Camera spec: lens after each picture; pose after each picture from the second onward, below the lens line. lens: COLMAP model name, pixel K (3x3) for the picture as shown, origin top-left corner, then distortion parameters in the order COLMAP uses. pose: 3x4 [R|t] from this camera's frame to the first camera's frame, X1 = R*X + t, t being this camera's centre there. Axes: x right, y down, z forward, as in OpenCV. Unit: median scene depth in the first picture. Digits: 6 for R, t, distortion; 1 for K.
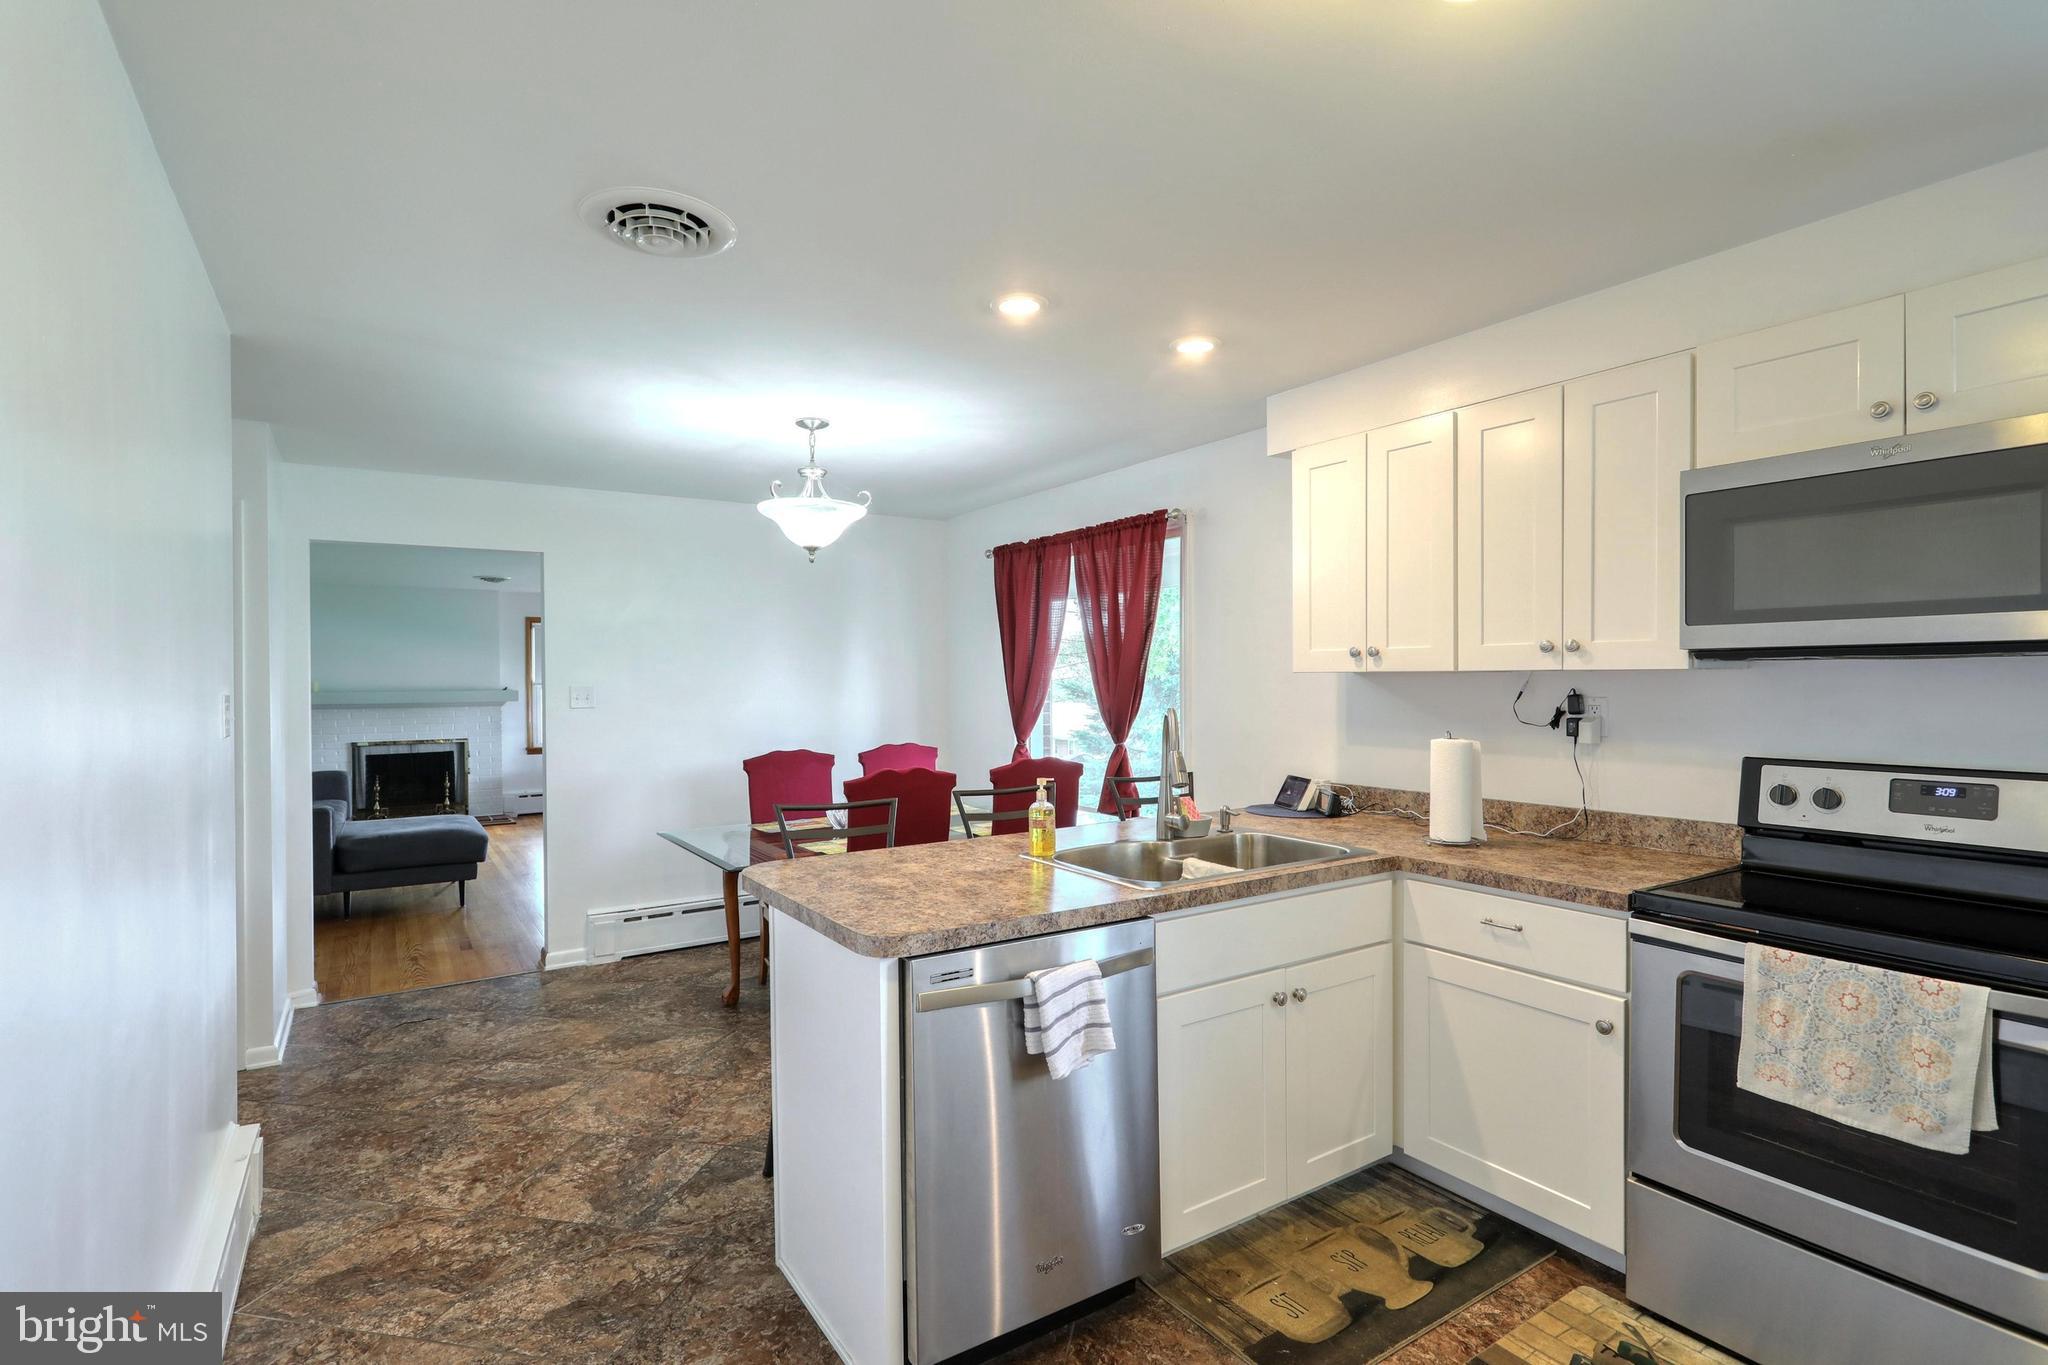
lens RADIAL K [[979.1, 0, 1019.2], [0, 979.1, 689.9], [0, 0, 1]] dist [-0.003120, 0.002623]
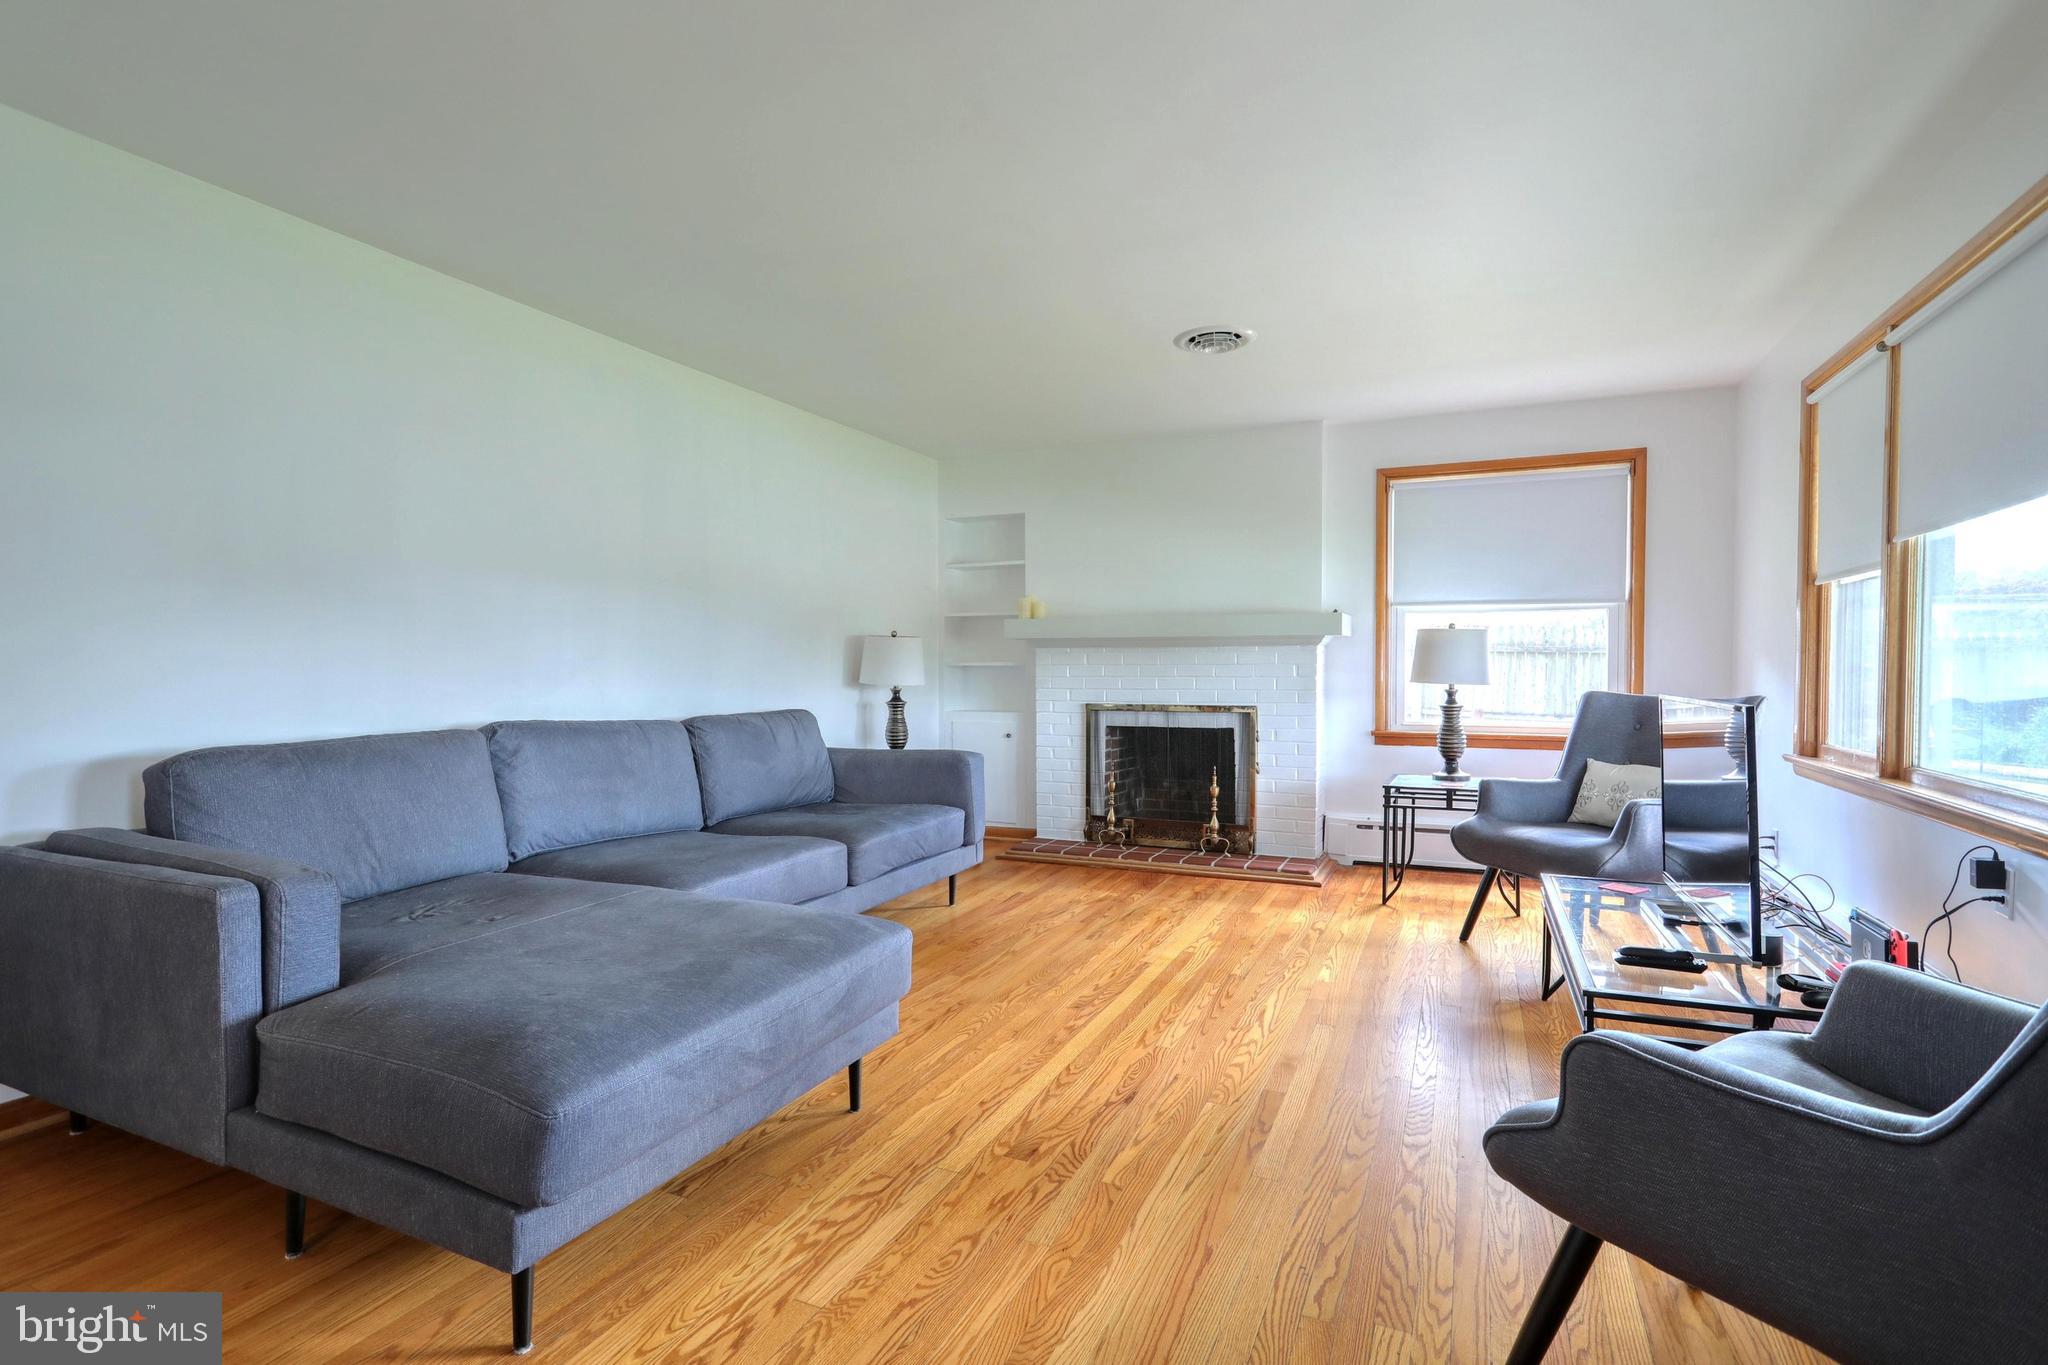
lens RADIAL K [[979.1, 0, 1034.0], [0, 979.1, 681.8], [0, 0, 1]] dist [-0.003120, 0.002623]
pose [[0.536008, 0.025080, -0.843840, -0.655606], [-0.013929, 0.999685, 0.020864, 0.096479], [0.844098, 0.000570, 0.536189, 2.186118]]
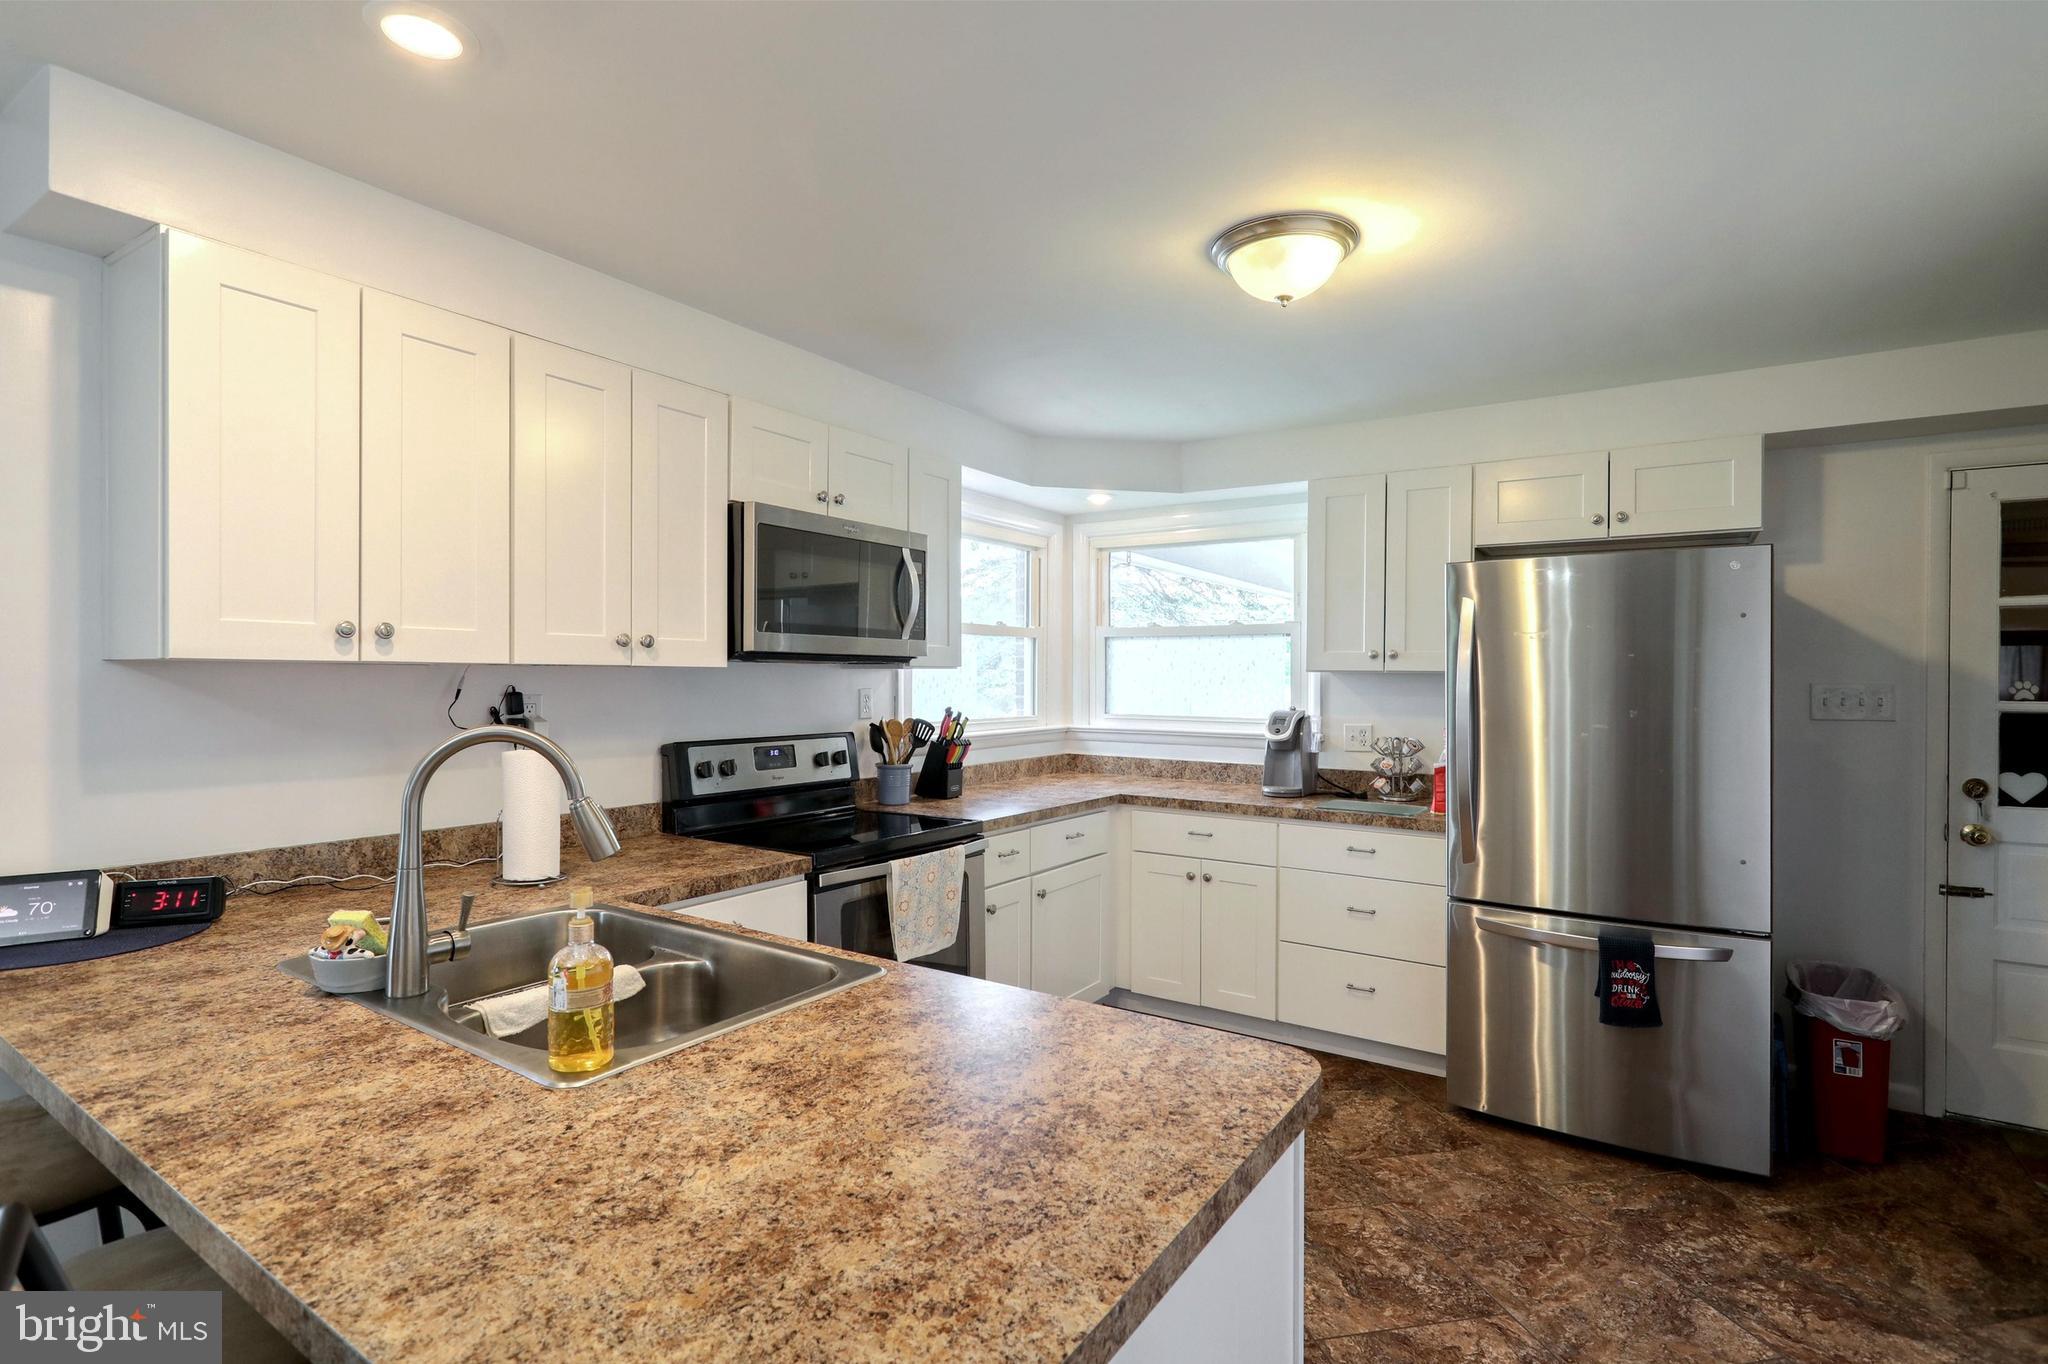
lens RADIAL K [[979.1, 0, 1027.4], [0, 979.1, 676.1], [0, 0, 1]] dist [-0.003120, 0.002623]
pose [[-0.395094, 0.005704, 0.918623, -0.445867], [0.007159, 0.999969, -0.003130, -0.004012], [-0.918613, 0.005340, -0.395122, 0.951551]]
